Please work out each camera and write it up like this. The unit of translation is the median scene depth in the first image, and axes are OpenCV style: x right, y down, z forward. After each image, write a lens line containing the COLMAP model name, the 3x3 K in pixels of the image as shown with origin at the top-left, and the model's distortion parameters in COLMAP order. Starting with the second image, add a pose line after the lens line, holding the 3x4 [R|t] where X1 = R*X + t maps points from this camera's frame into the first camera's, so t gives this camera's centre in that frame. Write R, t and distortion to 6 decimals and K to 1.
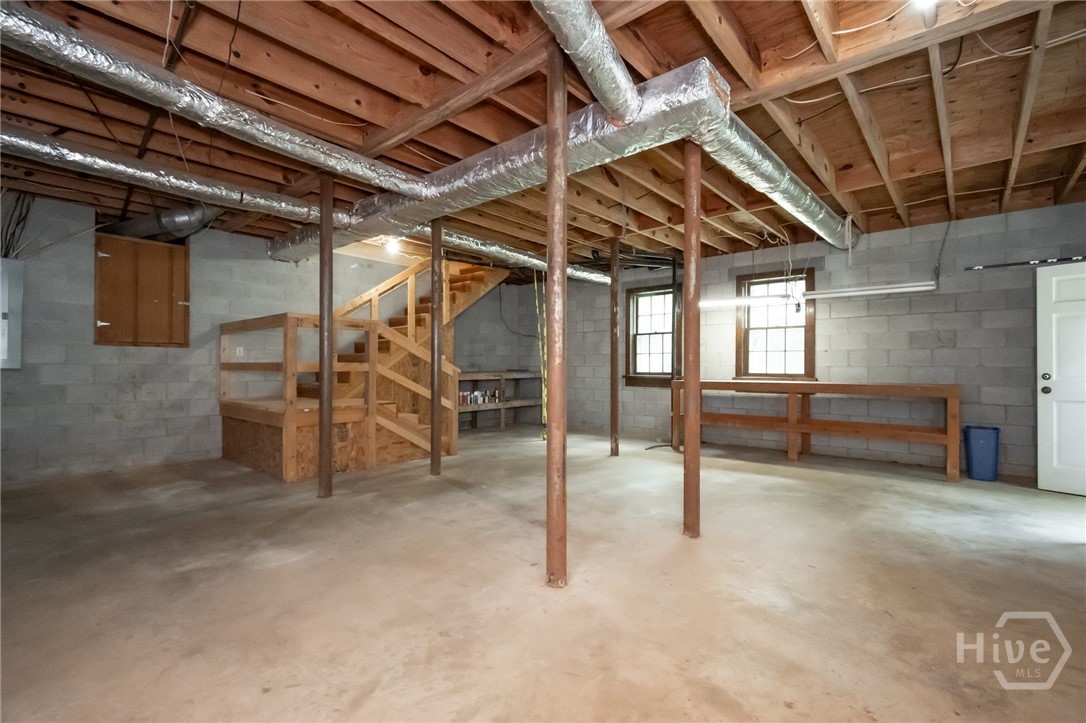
lens RADIAL K [[480.3, 0, 548.1], [0, 480.3, 368.2], [0, 0, 1]] dist [-0.001341, -0.000484]
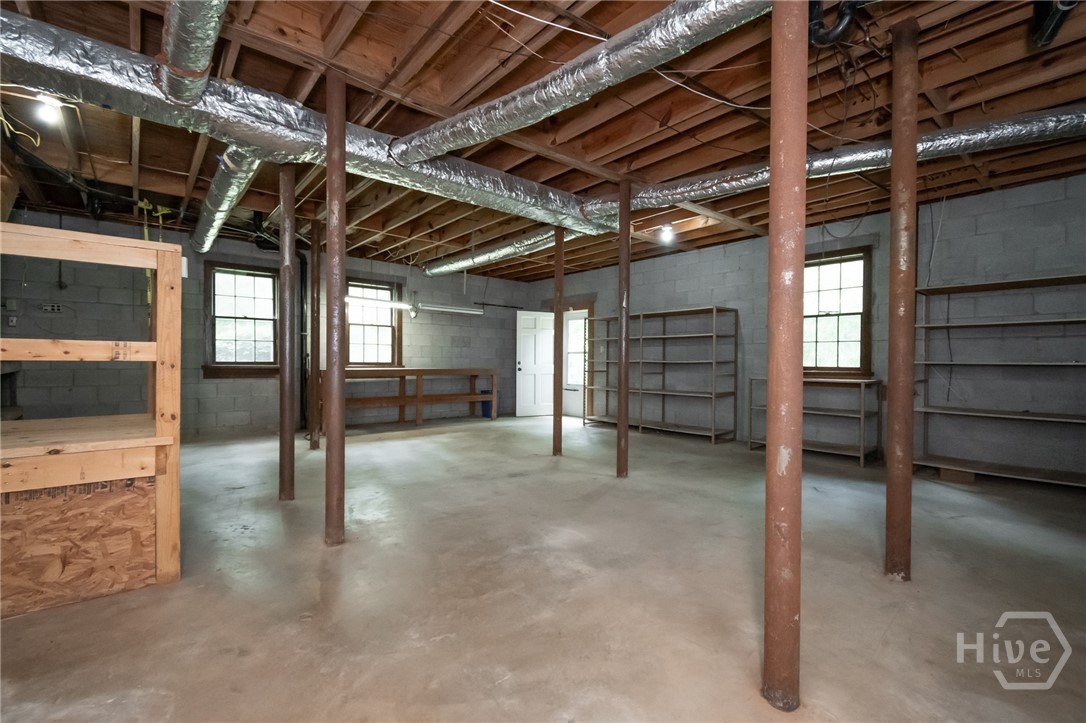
lens RADIAL K [[480.3, 0, 547.9], [0, 480.3, 361.7], [0, 0, 1]] dist [-0.001341, -0.000484]
pose [[0.149043, -0.001254, 0.988830, -0.816851], [-0.006241, 0.999978, 0.002209, 0.004838], [-0.988811, -0.006500, 0.149031, 0.448444]]
